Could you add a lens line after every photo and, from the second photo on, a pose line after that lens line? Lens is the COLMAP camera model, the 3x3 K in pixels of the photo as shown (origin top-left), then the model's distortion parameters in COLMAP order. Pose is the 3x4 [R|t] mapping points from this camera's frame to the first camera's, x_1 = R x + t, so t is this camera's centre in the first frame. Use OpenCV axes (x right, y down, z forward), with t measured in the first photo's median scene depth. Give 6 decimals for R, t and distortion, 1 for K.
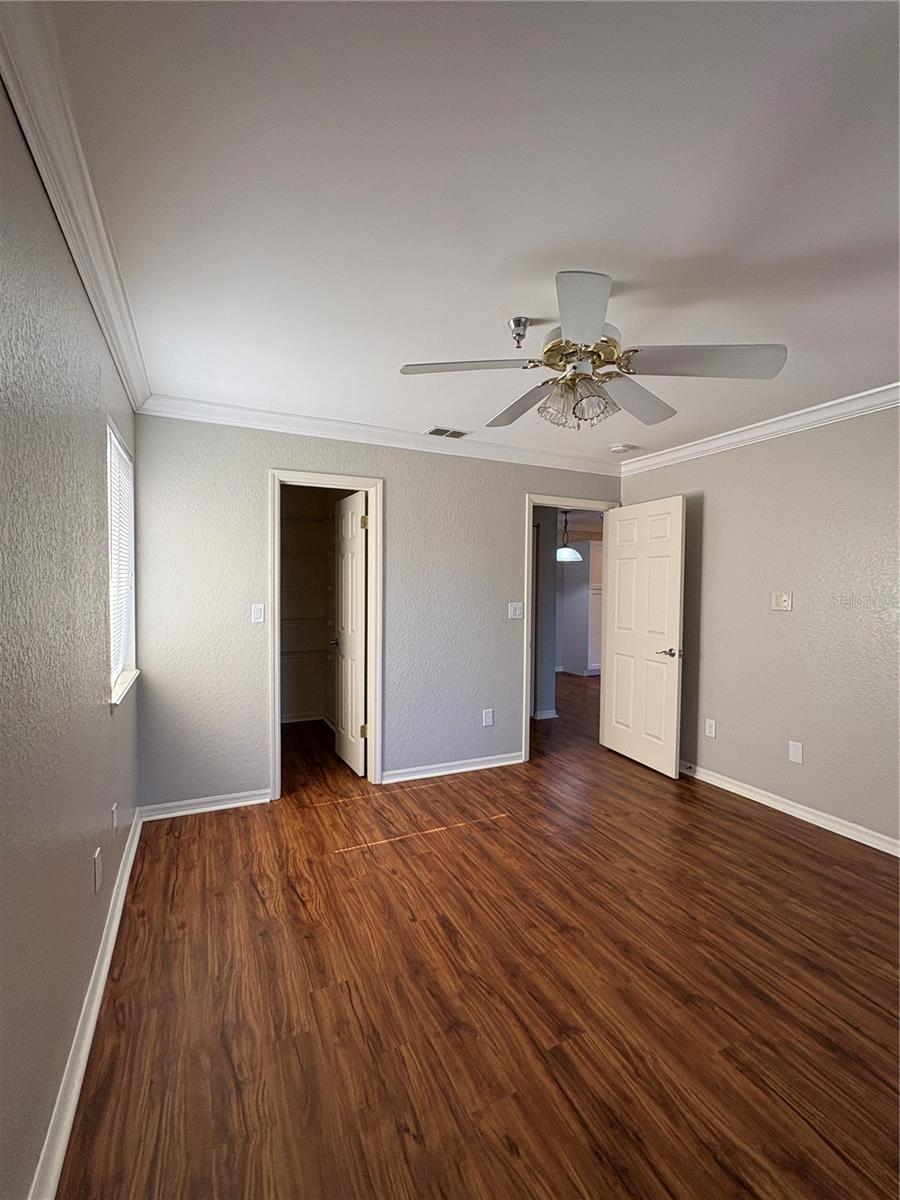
lens RADIAL K [[523.5, 0, 449.5], [0, 523.5, 599.0], [0, 0, 1]] dist [0.001736, 0.000274]
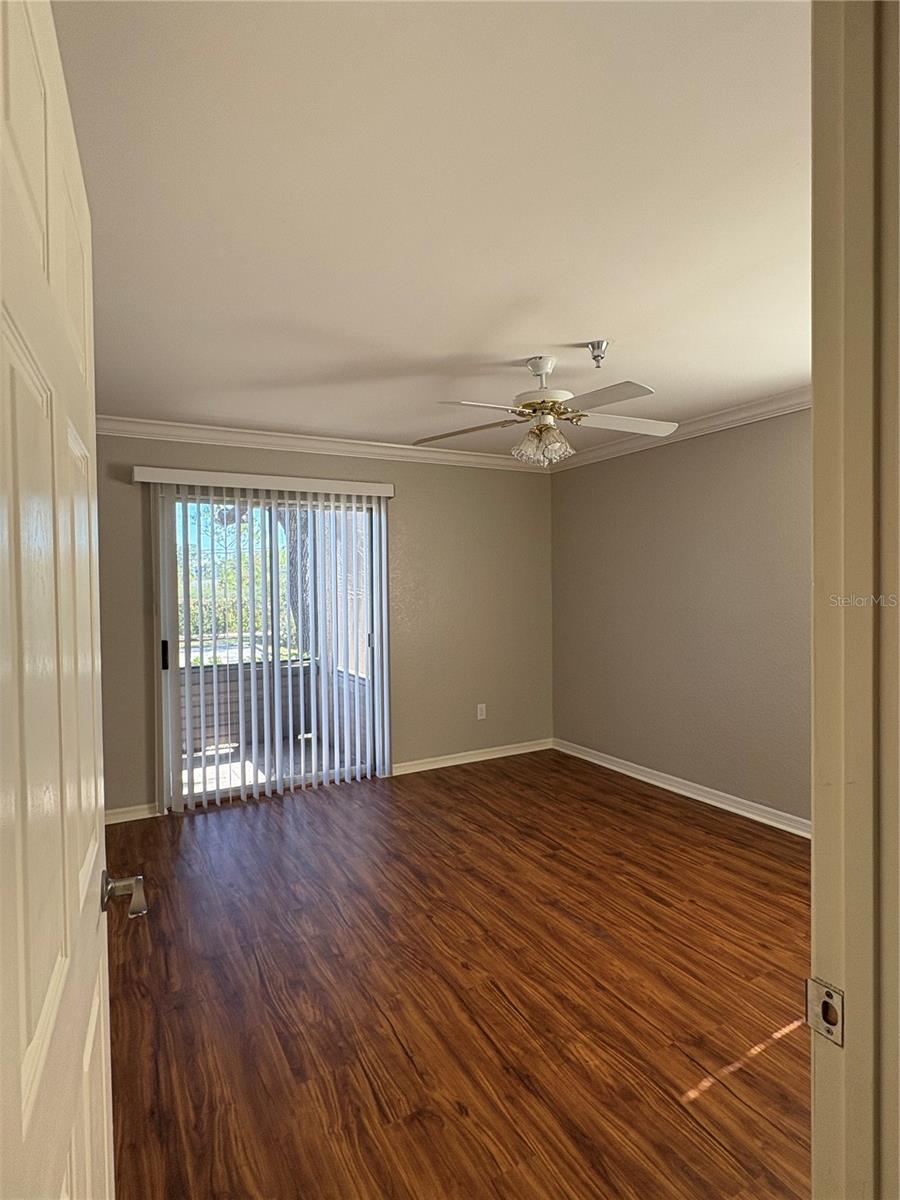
lens RADIAL K [[620.2, 0, 449.5], [0, 620.2, 599.9], [0, 0, 1]] dist [0.001241, 0.000458]
pose [[-0.998040, 0.005952, -0.062298, 0.489944], [0.003135, 0.998973, 0.045206, -0.059575], [0.062503, 0.044922, -0.997033, 2.149556]]
